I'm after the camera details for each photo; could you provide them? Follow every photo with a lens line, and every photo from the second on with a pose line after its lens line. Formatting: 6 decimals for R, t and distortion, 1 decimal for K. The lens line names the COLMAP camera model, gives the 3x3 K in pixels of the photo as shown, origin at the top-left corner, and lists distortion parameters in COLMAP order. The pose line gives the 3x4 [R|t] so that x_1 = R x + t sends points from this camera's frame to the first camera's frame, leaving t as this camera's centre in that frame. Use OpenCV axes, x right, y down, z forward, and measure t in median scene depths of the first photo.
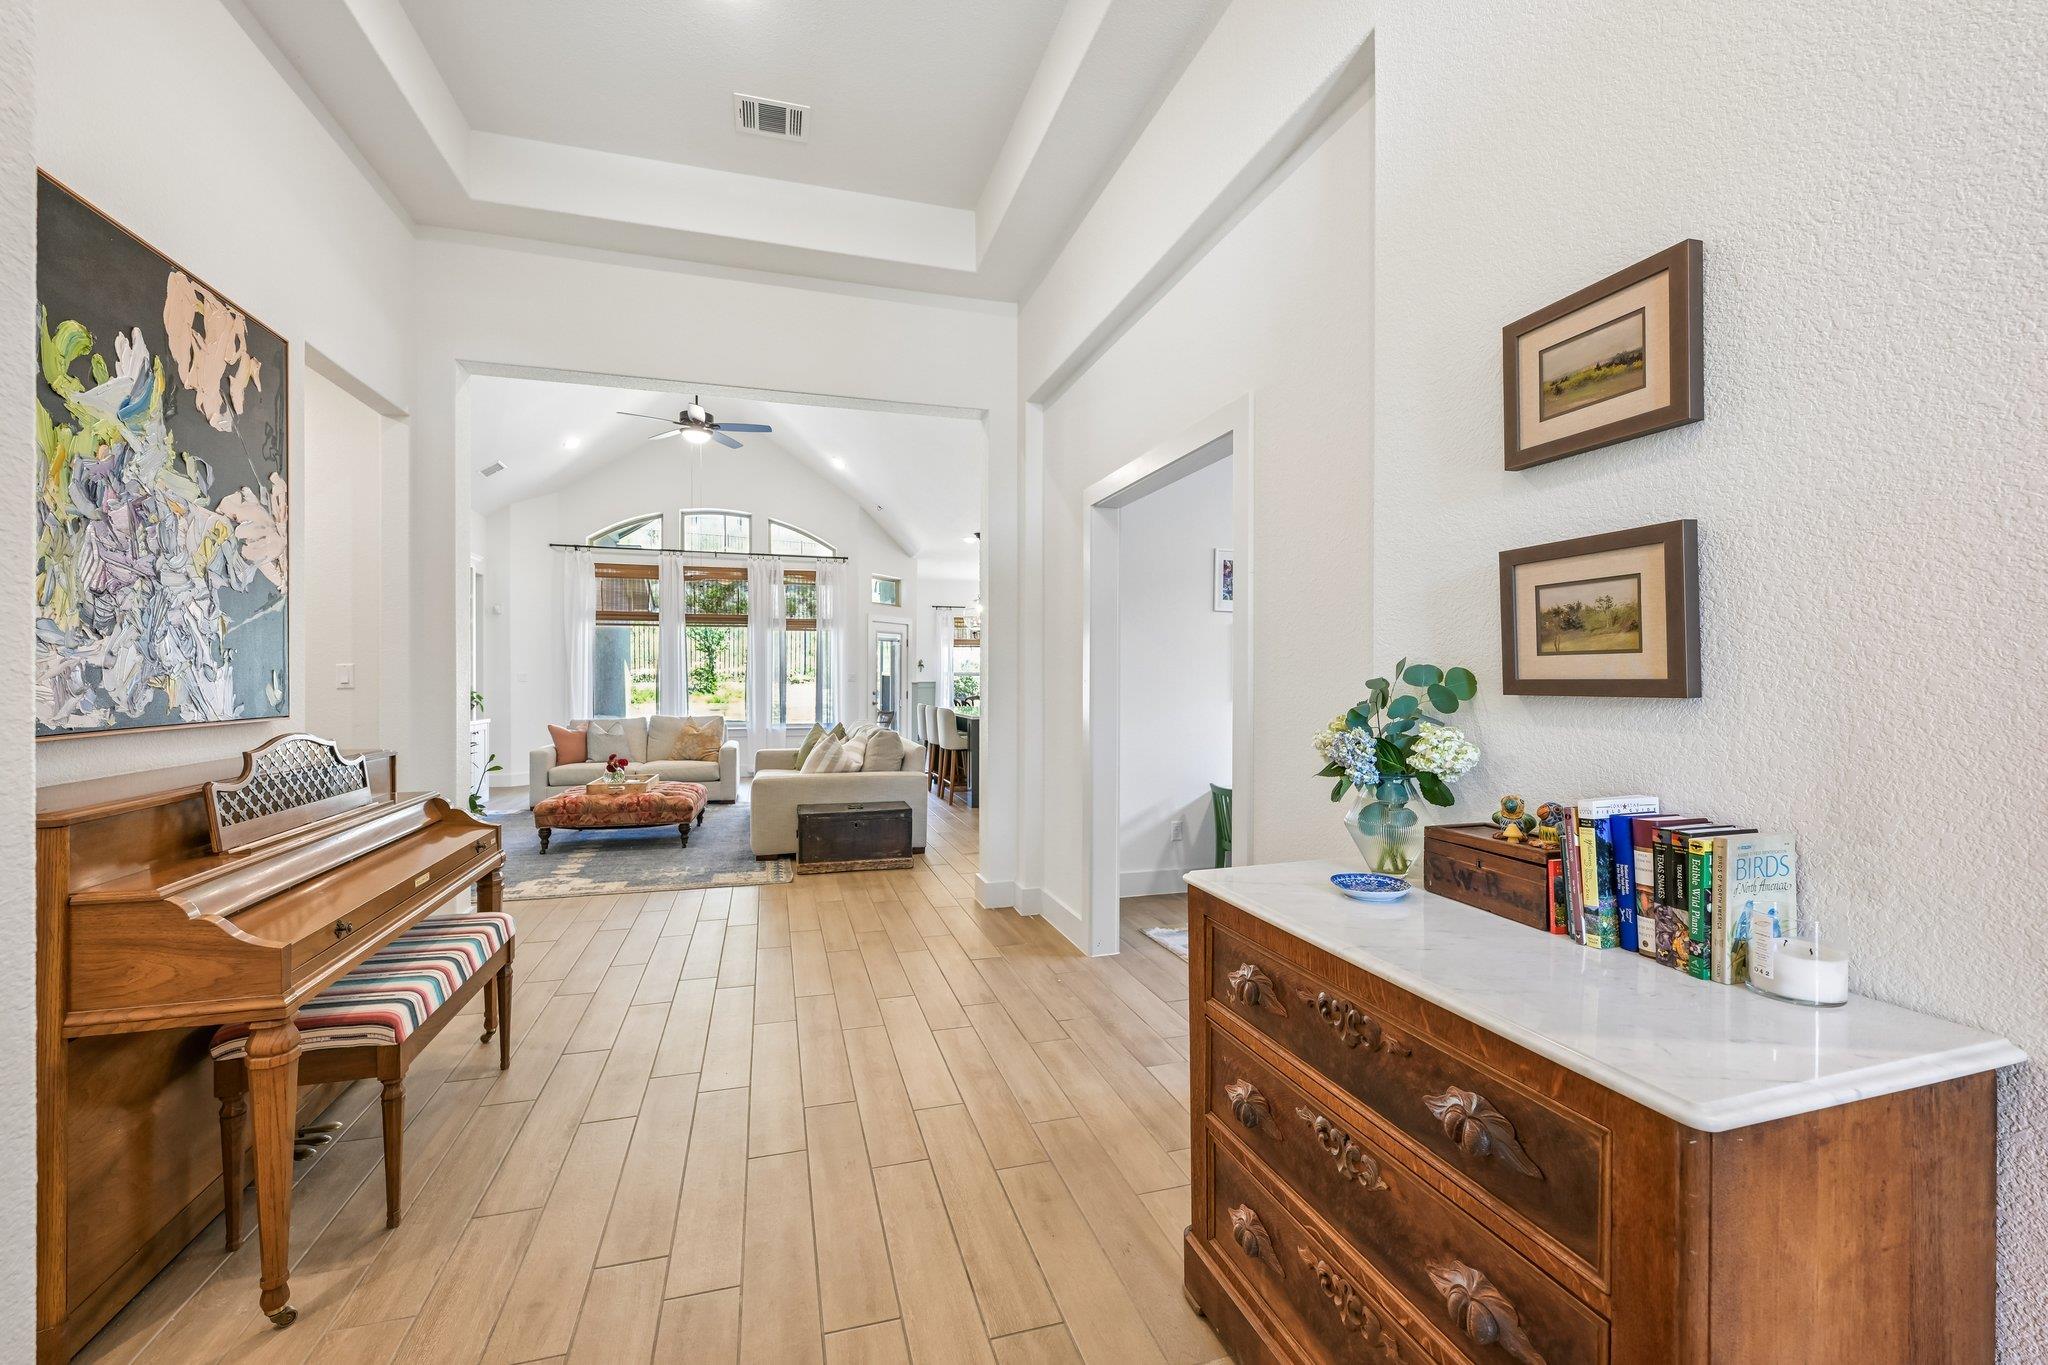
lens RADIAL K [[873.7, 0, 1052.9], [0, 873.7, 685.5], [0, 0, 1]] dist [-0.001100, 0.001110]
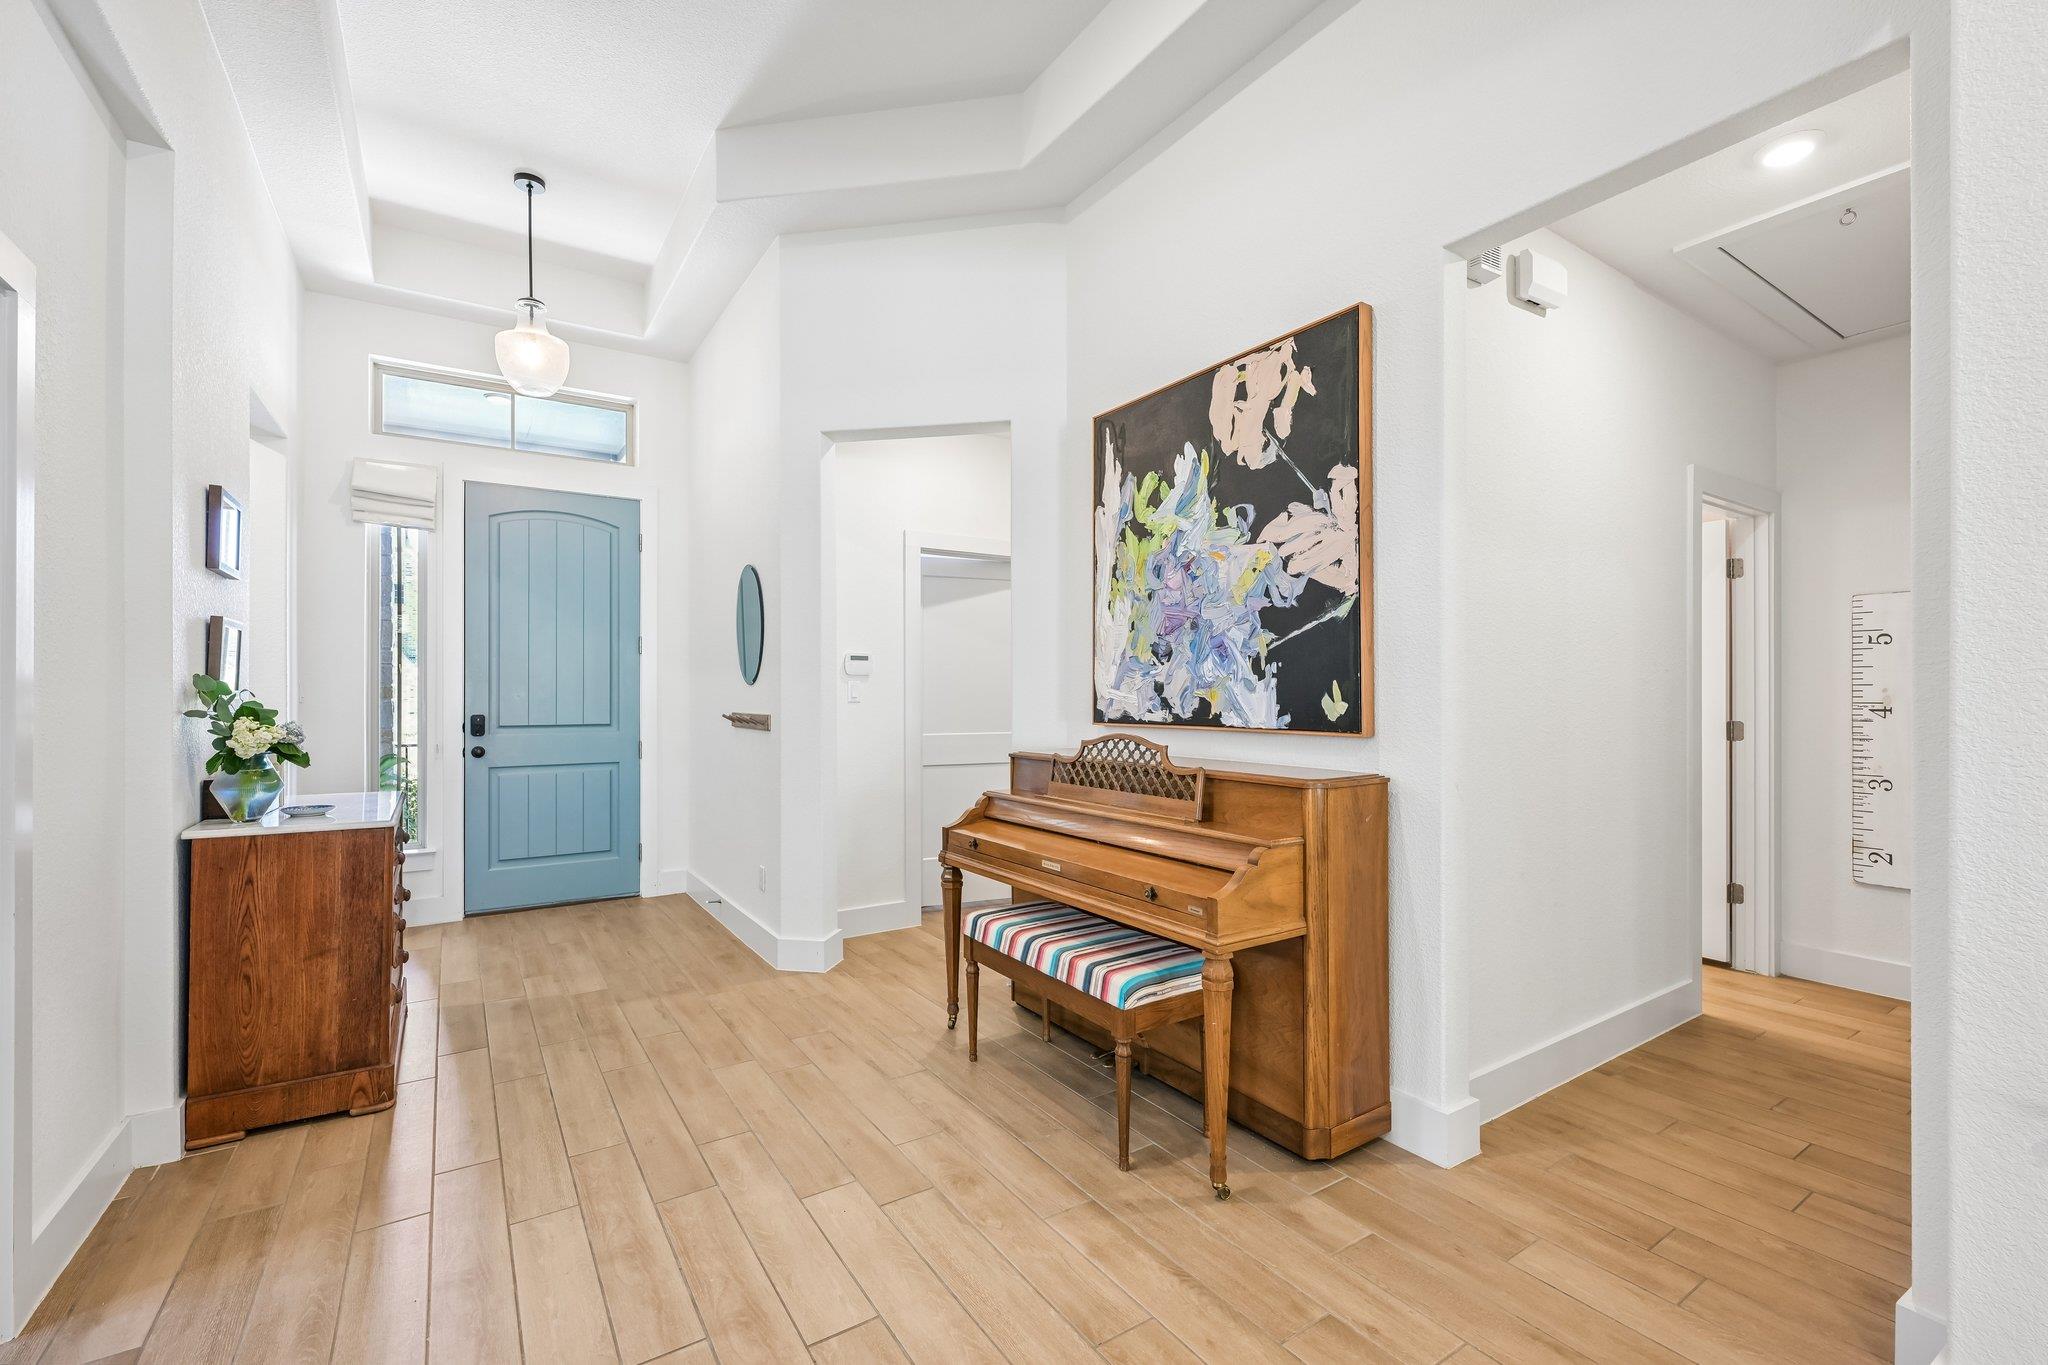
lens RADIAL K [[873.7, 0, 1023.4], [0, 873.7, 694.2], [0, 0, 1]] dist [-0.001100, 0.001110]
pose [[-0.965399, -0.000383, -0.260777, -0.372801], [-0.003070, 0.999946, 0.009898, -0.013060], [0.260760, 0.010356, -0.965348, 2.027941]]
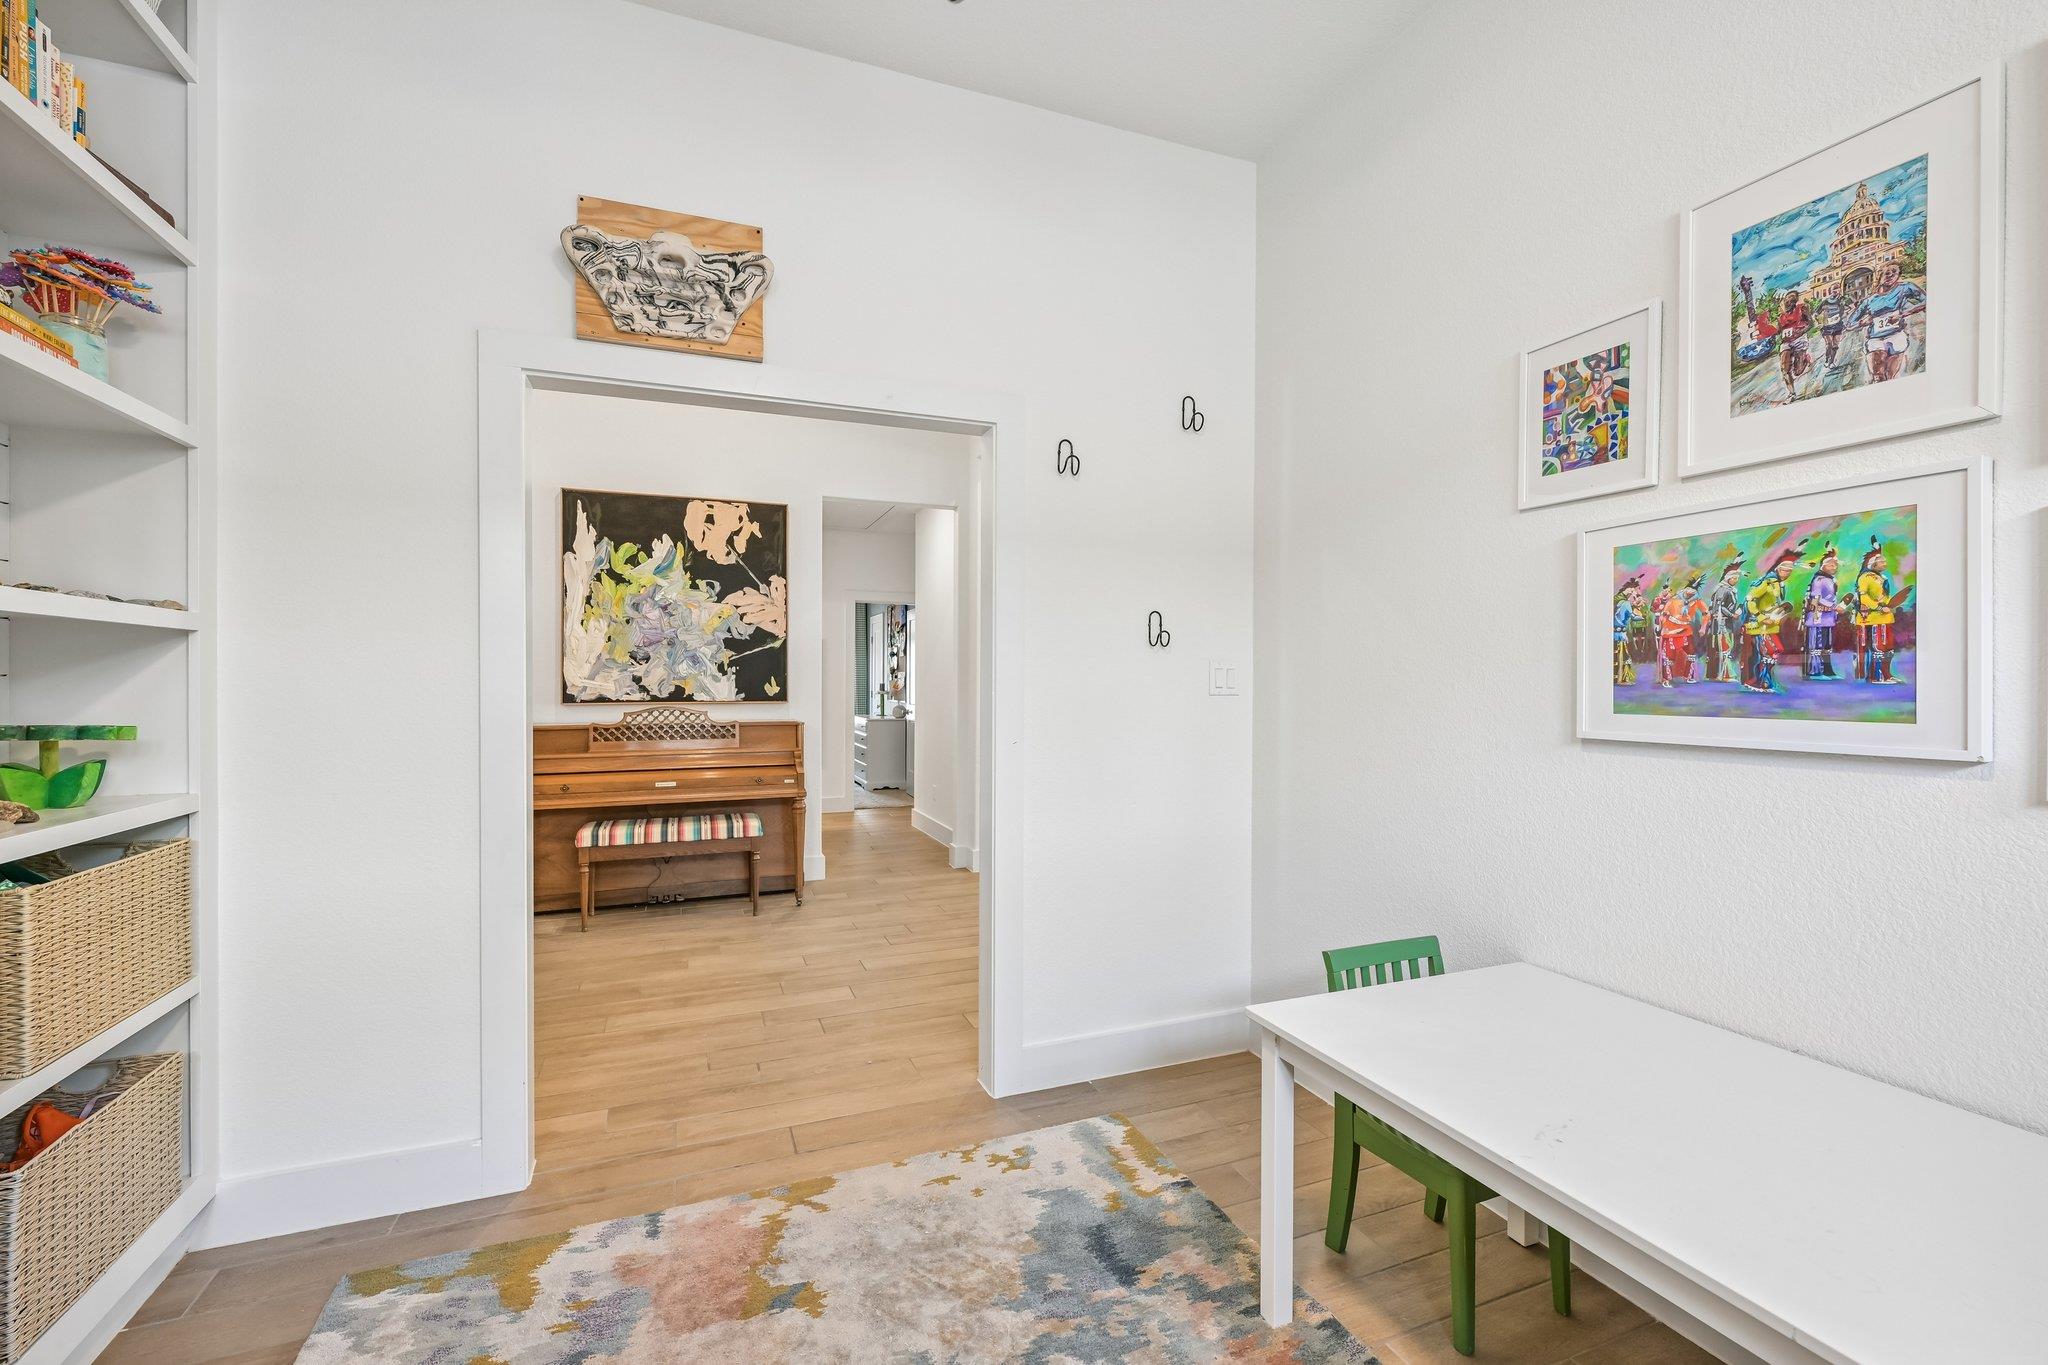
lens RADIAL K [[873.7, 0, 1020.6], [0, 873.7, 681.2], [0, 0, 1]] dist [-0.001100, 0.001110]
pose [[0.056288, 0.000815, -0.998414, 1.227579], [-0.010376, 0.999946, 0.000231, -0.015774], [0.998361, 0.010346, 0.056294, 1.622483]]
